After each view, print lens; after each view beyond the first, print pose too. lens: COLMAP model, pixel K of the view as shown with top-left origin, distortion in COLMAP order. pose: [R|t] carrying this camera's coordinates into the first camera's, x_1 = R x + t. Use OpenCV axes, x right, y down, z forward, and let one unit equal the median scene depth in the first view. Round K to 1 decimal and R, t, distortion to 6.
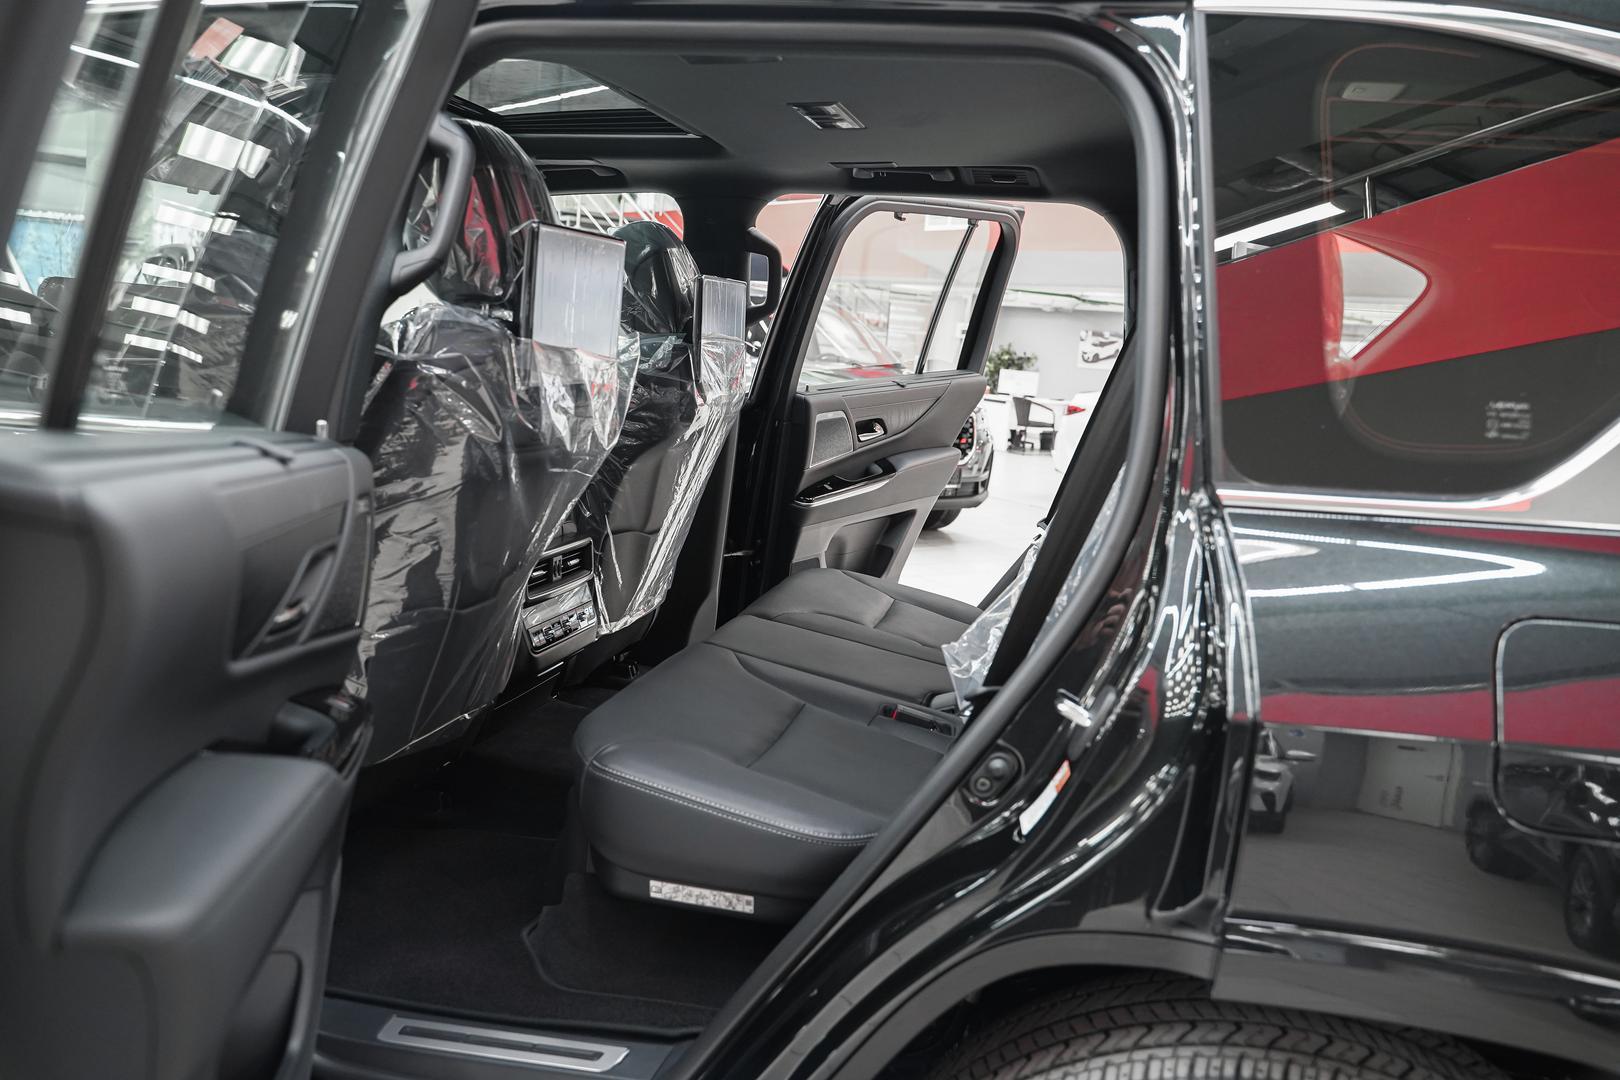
lens RADIAL K [[1290.5, 0, 810.8], [0, 1290.5, 542.6], [0, 0, 1]] dist [-0.017571, 0.008406]
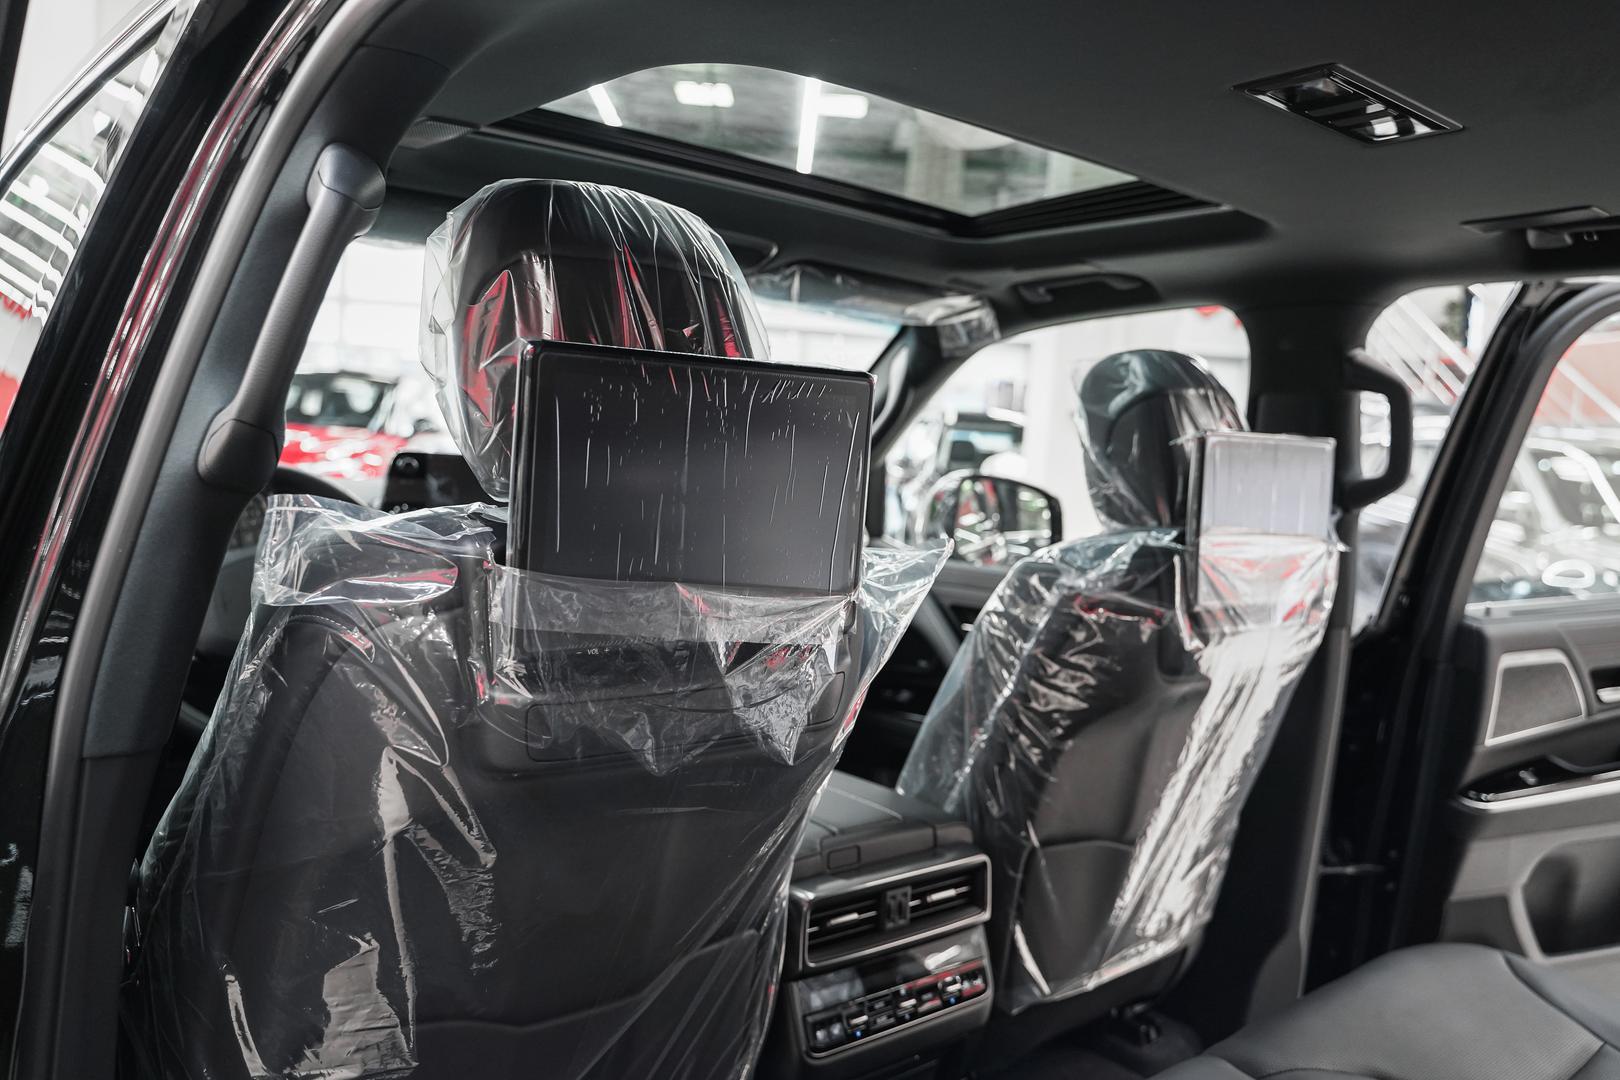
lens RADIAL K [[1290.5, 0, 806.8], [0, 1290.5, 535.5], [0, 0, 1]] dist [-0.017571, 0.008406]
pose [[0.807006, 0.026749, -0.589938, 0.098972], [-0.095027, 0.991837, -0.085020, -0.078251], [0.582848, 0.124672, 0.802960, 0.356555]]
